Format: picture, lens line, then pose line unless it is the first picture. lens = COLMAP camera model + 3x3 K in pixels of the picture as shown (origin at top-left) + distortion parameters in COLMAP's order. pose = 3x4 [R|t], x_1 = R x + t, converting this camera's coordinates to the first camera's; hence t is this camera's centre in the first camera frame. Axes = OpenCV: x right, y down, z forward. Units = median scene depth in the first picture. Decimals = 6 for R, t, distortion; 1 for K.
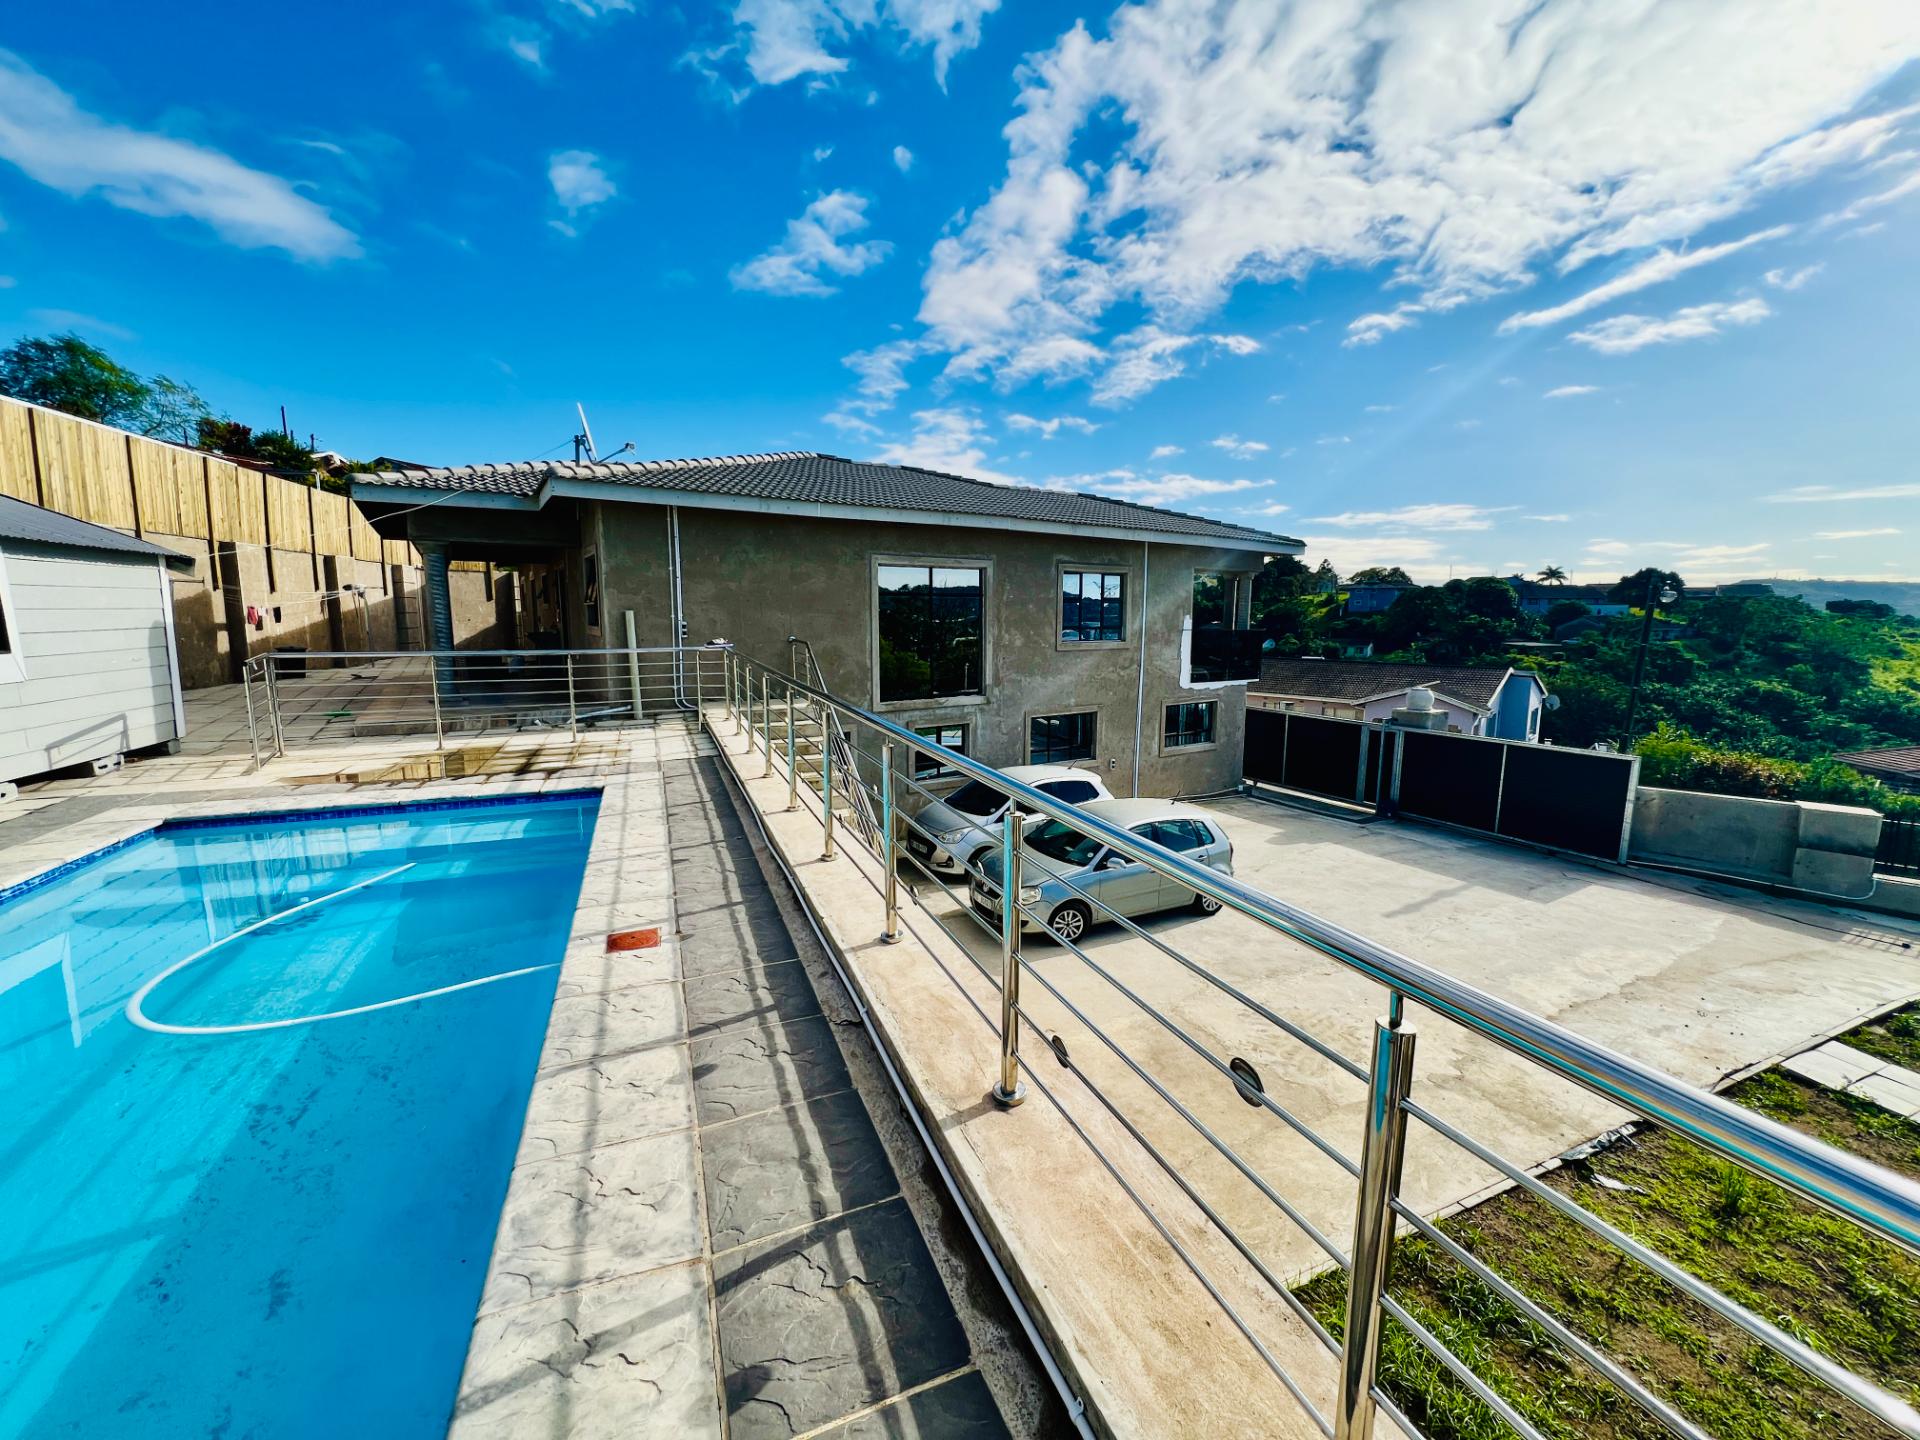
lens RADIAL K [[775.4, 0, 961.8], [0, 775.4, 721.9], [0, 0, 1]] dist [-0.000658, 0.000187]
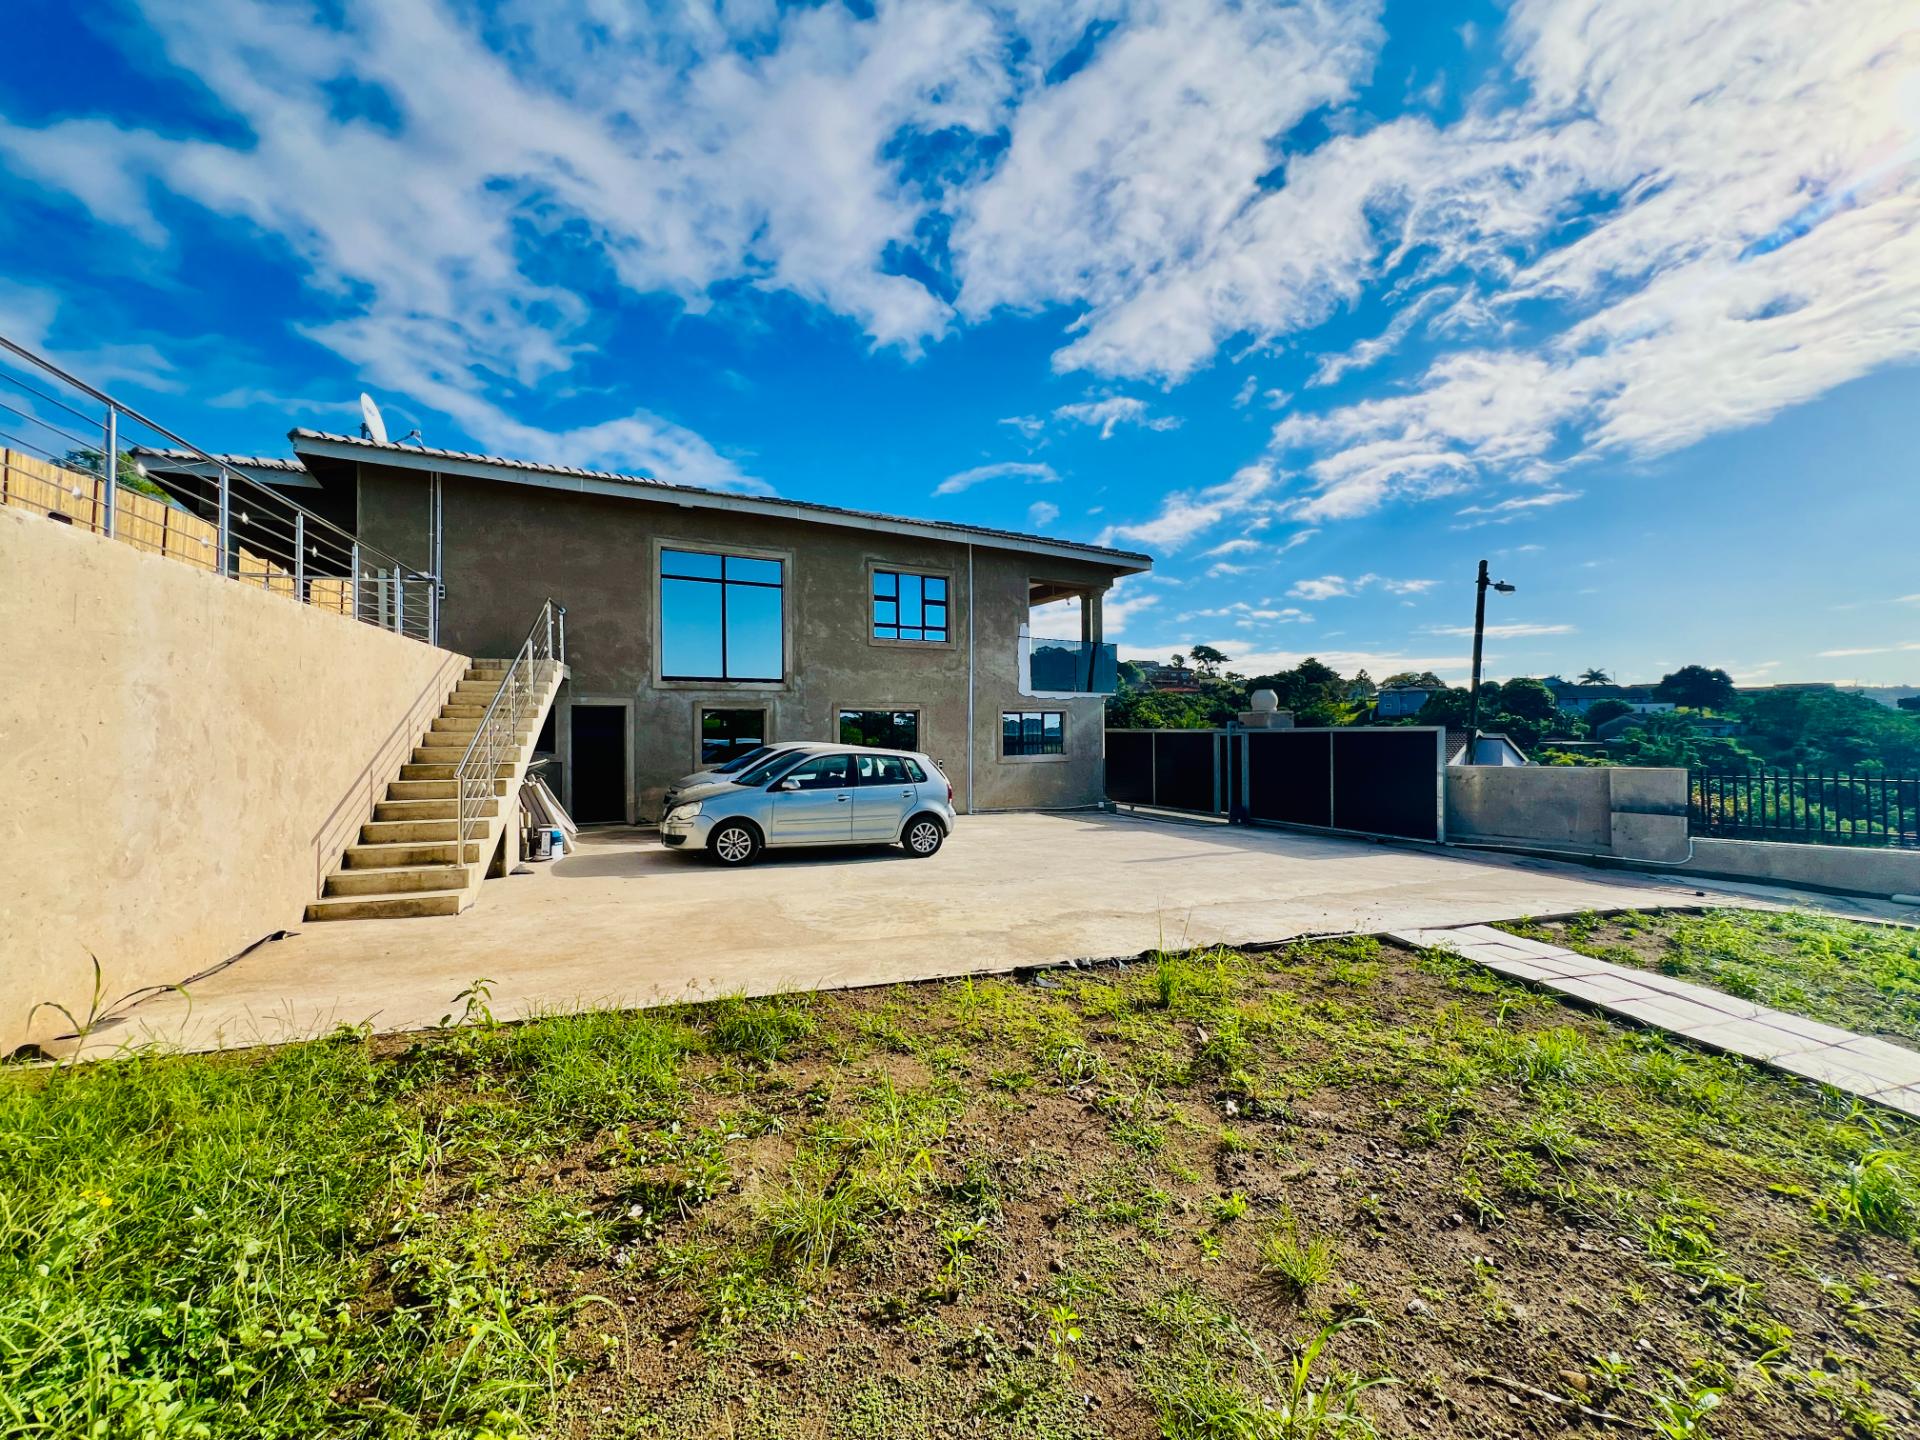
lens RADIAL K [[775.4, 0, 961.8], [0, 775.4, 721.9], [0, 0, 1]] dist [-0.000658, 0.000187]
pose [[0.998303, -0.012169, -0.056944, 0.211524], [0.003297, 0.988161, -0.153382, 0.114591], [0.058137, 0.152934, 0.986525, 0.015701]]
